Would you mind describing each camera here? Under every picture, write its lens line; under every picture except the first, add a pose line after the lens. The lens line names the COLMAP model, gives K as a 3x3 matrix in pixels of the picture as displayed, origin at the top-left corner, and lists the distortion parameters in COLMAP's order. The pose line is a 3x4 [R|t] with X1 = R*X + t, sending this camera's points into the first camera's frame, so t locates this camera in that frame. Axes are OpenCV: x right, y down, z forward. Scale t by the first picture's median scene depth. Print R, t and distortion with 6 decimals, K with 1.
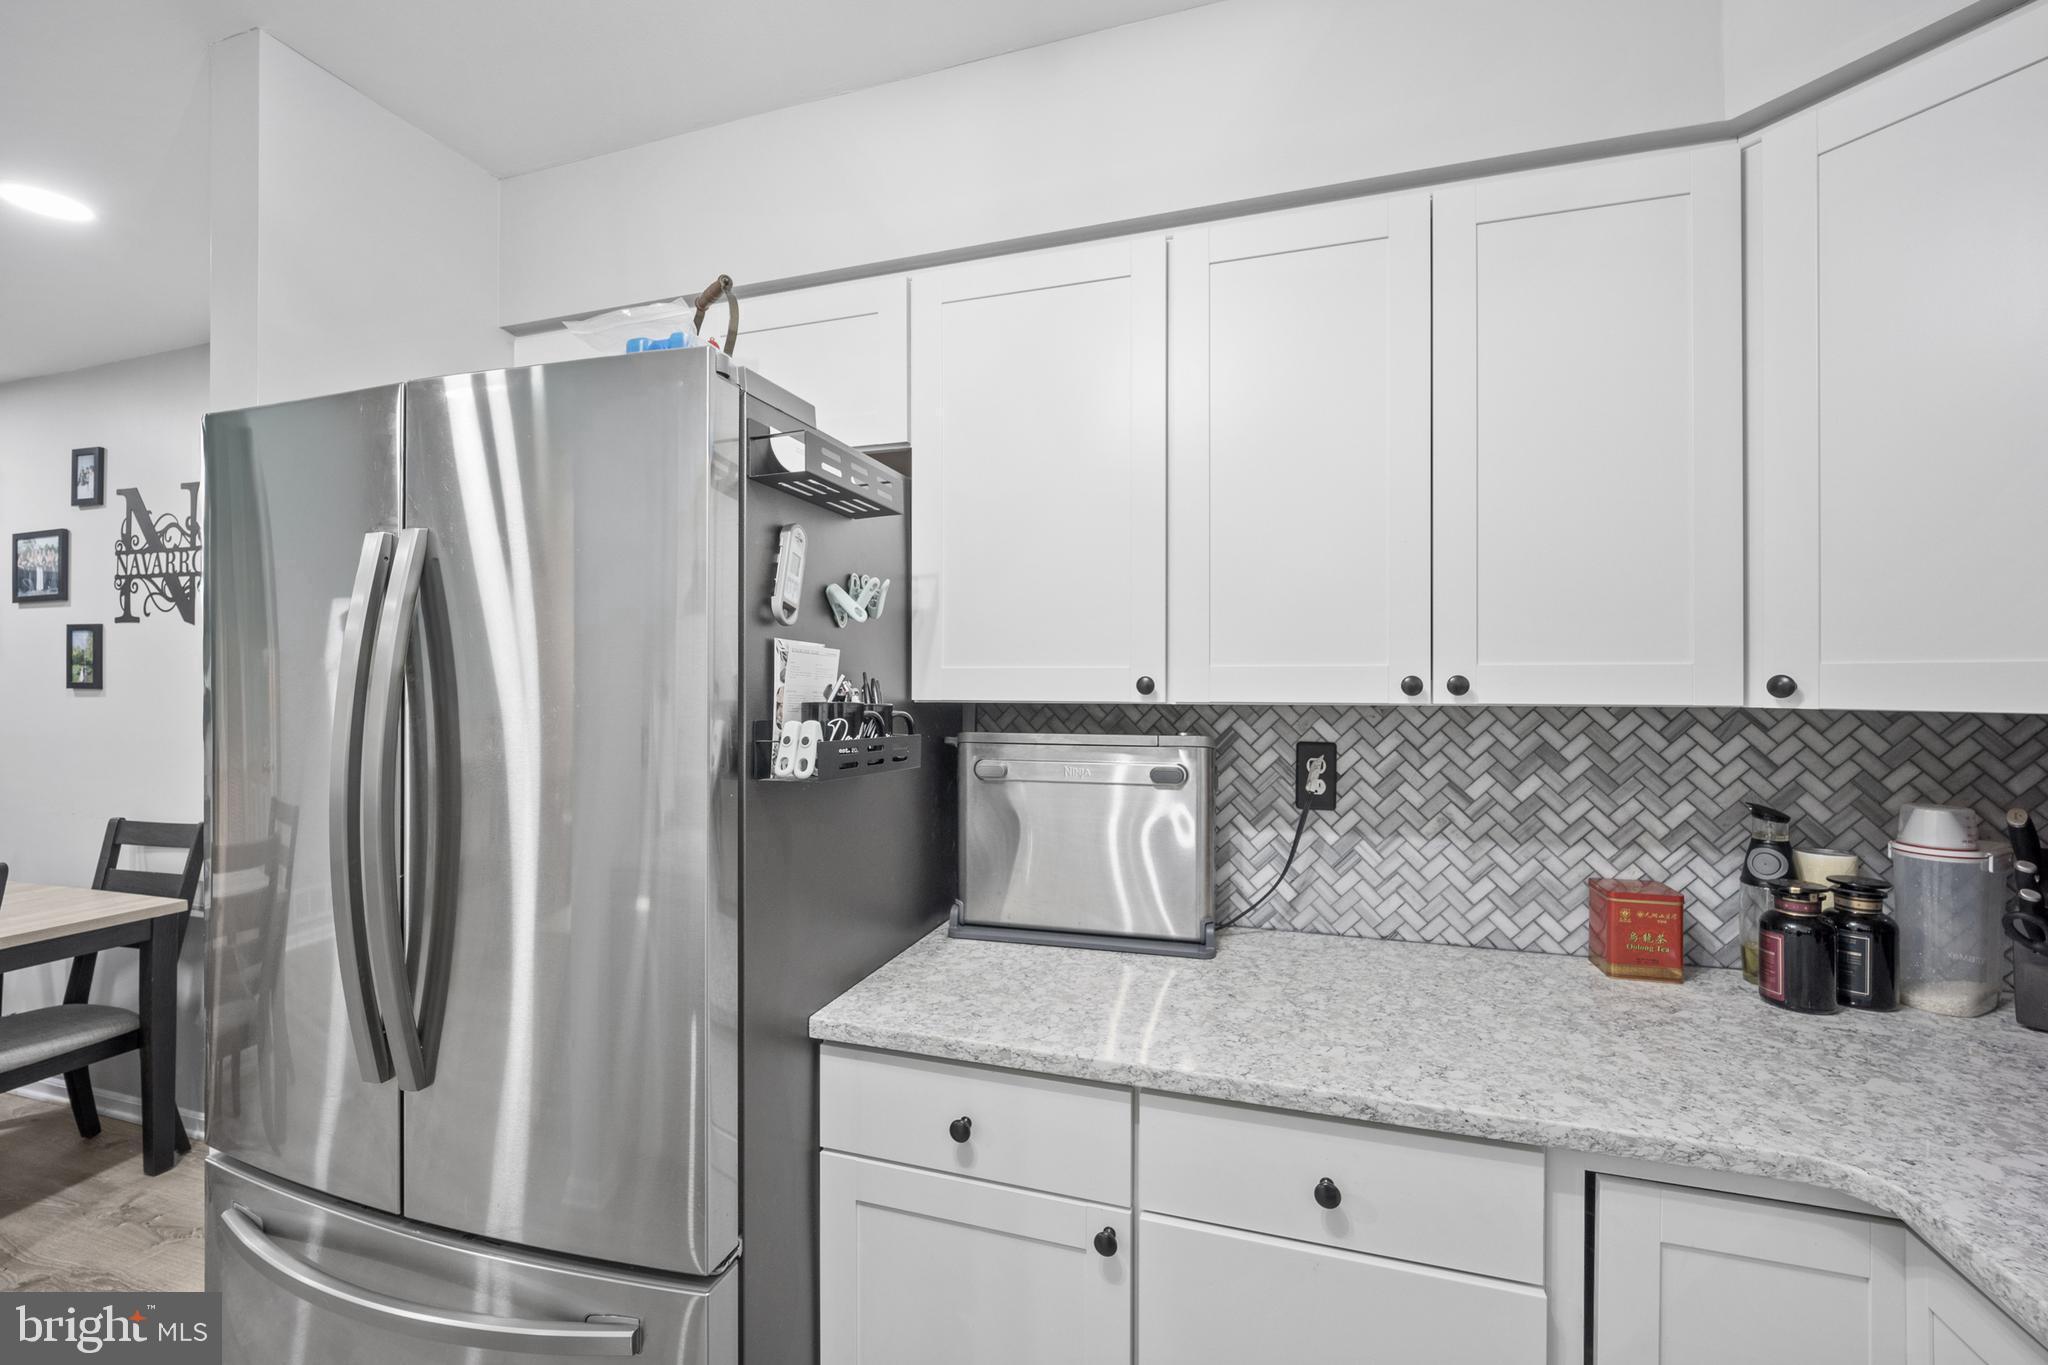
lens RADIAL K [[848.5, 0, 1015.3], [0, 848.5, 679.2], [0, 0, 1]] dist [-0.009688, 0.000363]
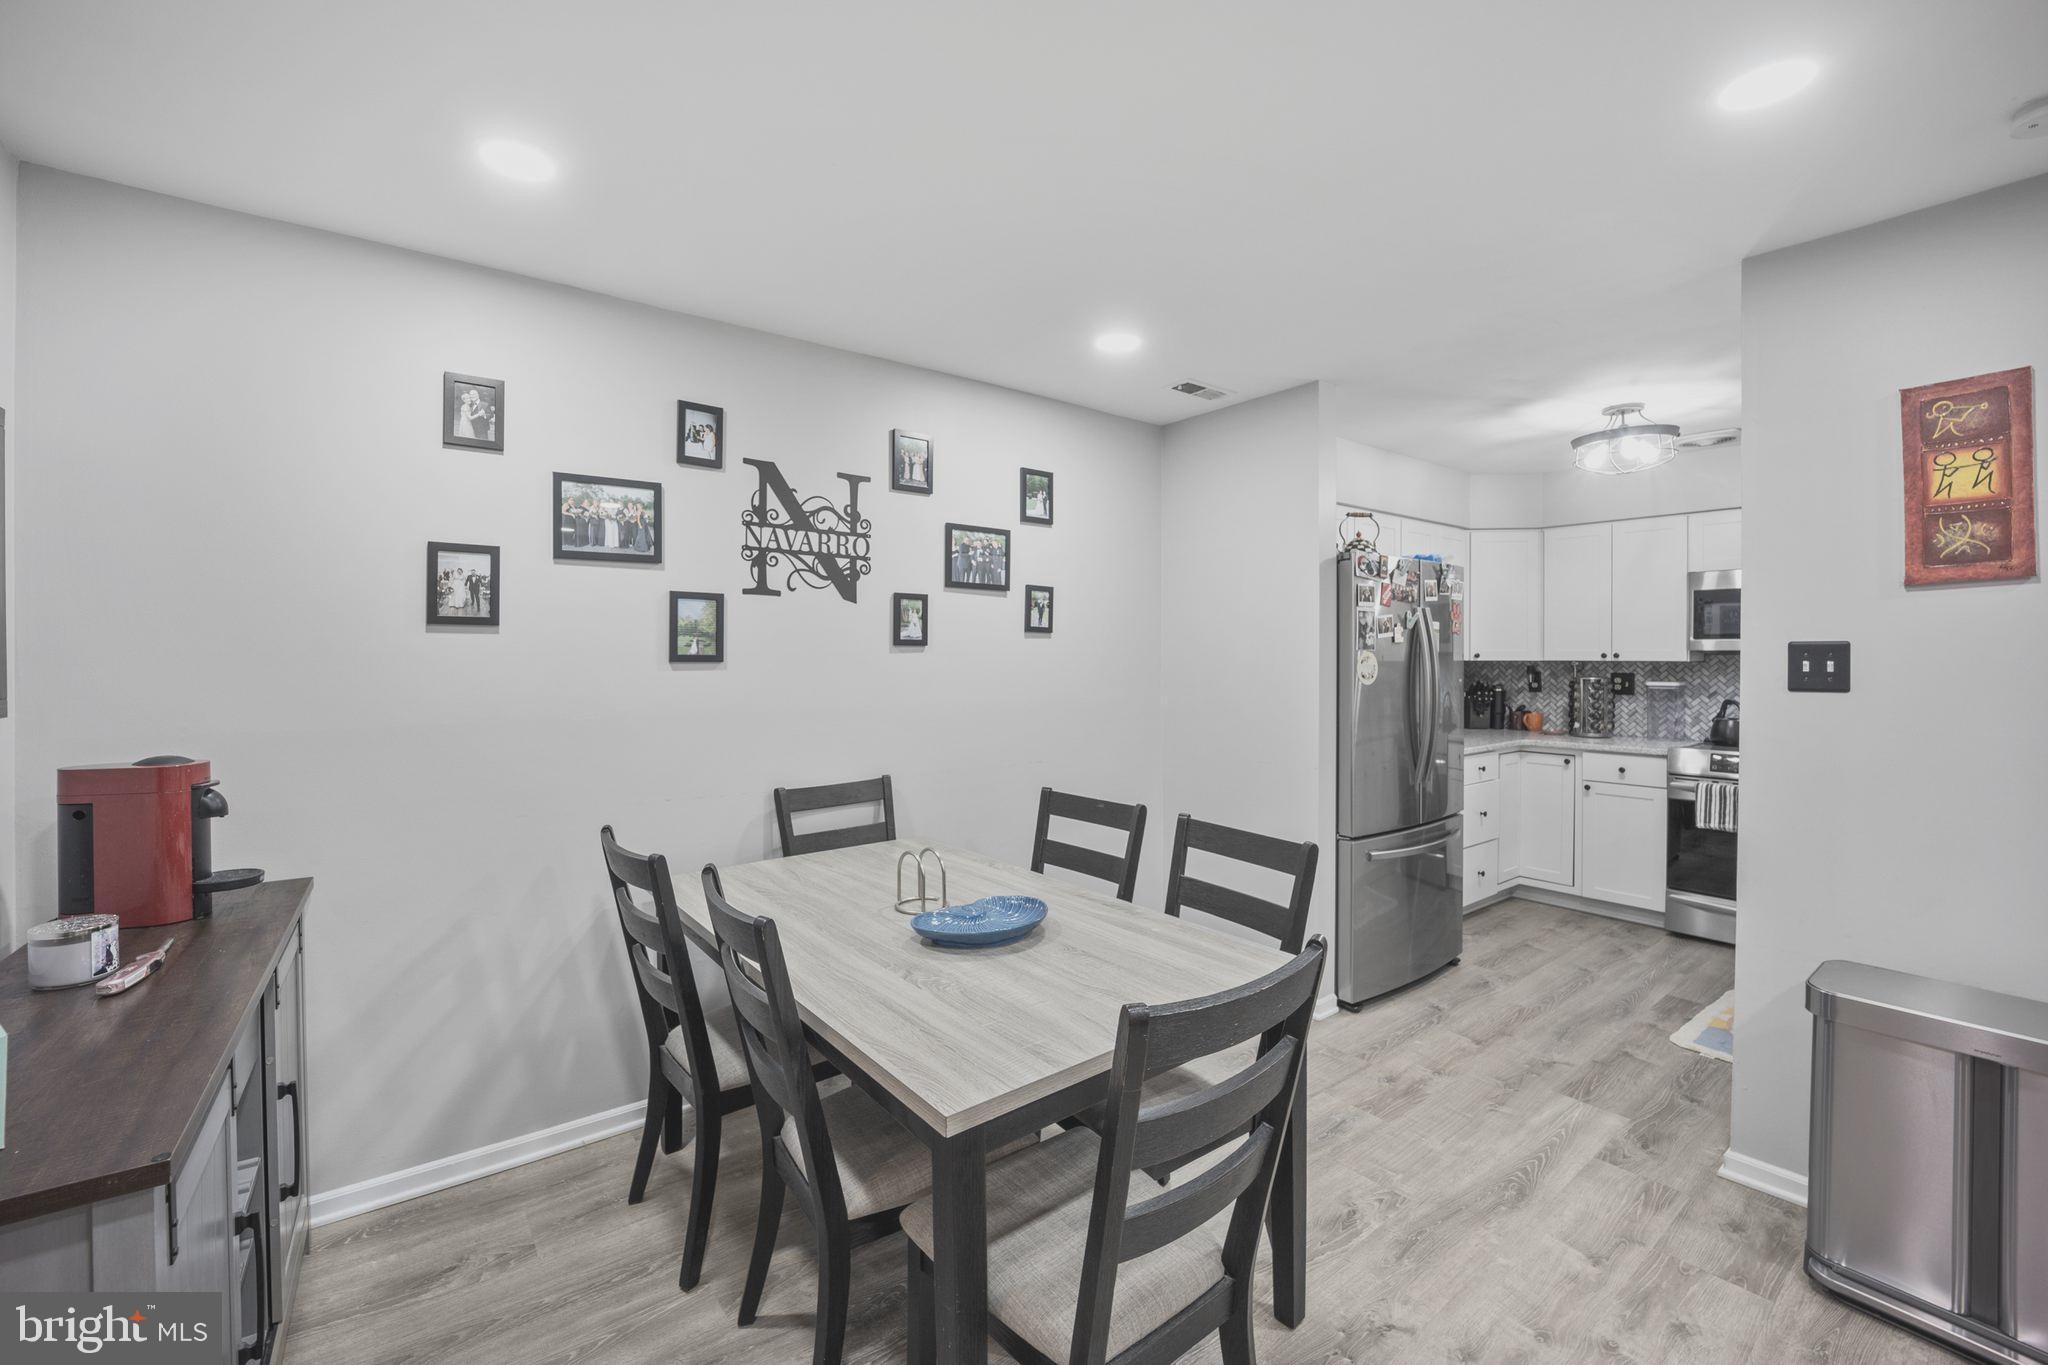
lens RADIAL K [[848.5, 0, 1017.3], [0, 848.5, 653.8], [0, 0, 1]] dist [-0.009688, 0.000363]
pose [[0.575286, -0.000607, 0.817952, -1.717159], [-0.003755, 0.999987, 0.003384, -0.002182], [-0.817944, -0.005018, 0.575276, 0.172508]]
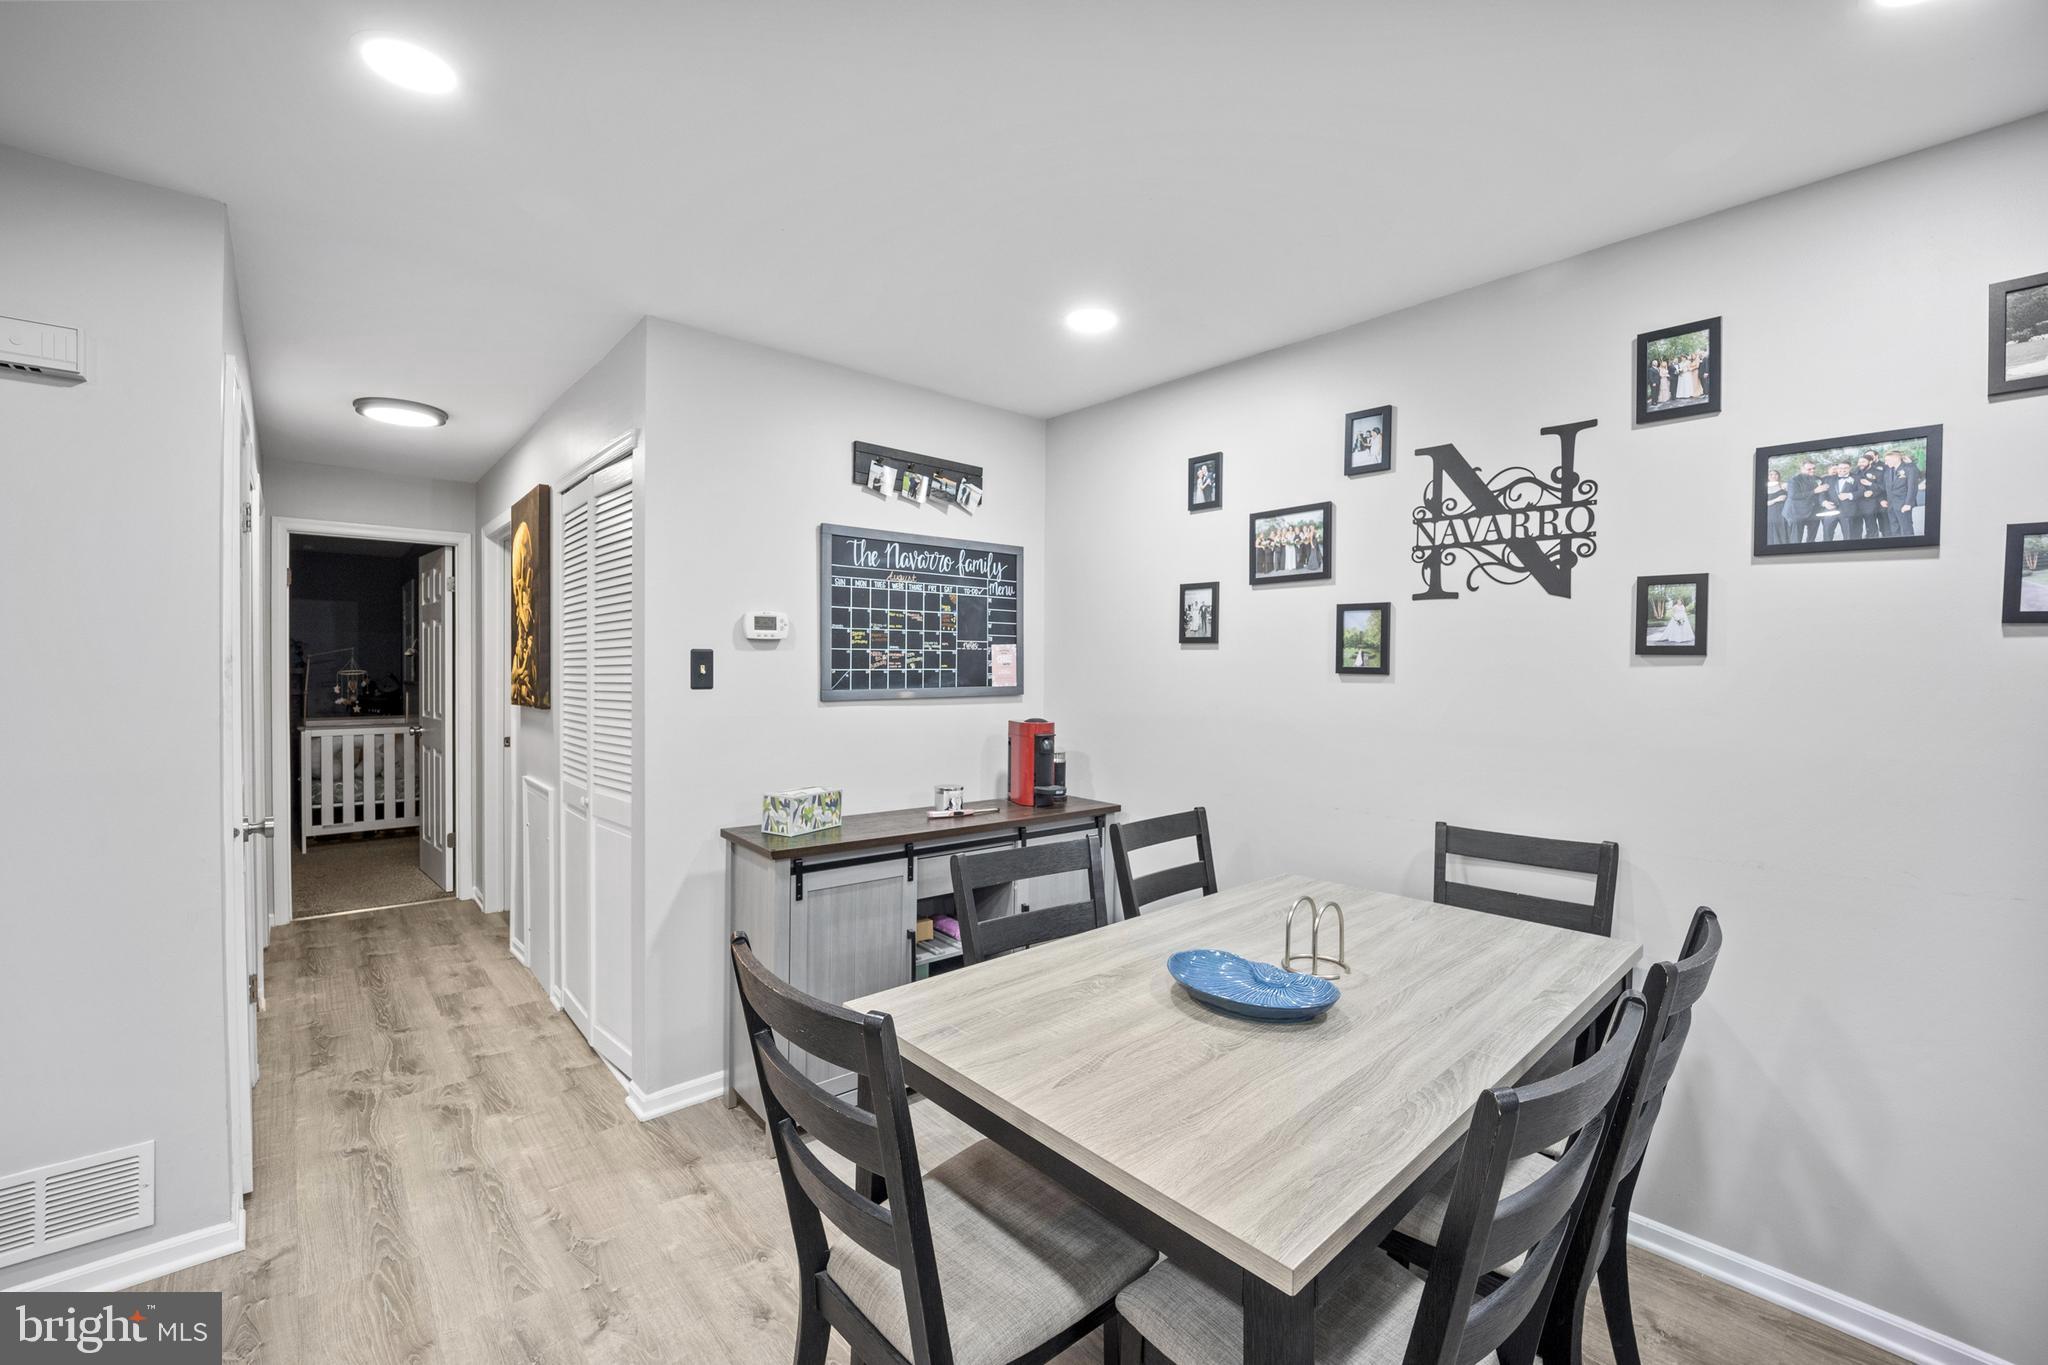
lens RADIAL K [[848.5, 0, 1012.1], [0, 848.5, 670.5], [0, 0, 1]] dist [-0.009688, 0.000363]
pose [[0.851166, 0.010129, -0.524799, -0.974549], [-0.005110, 0.999926, 0.011011, -0.000632], [0.524872, -0.006690, 0.851155, 0.014422]]
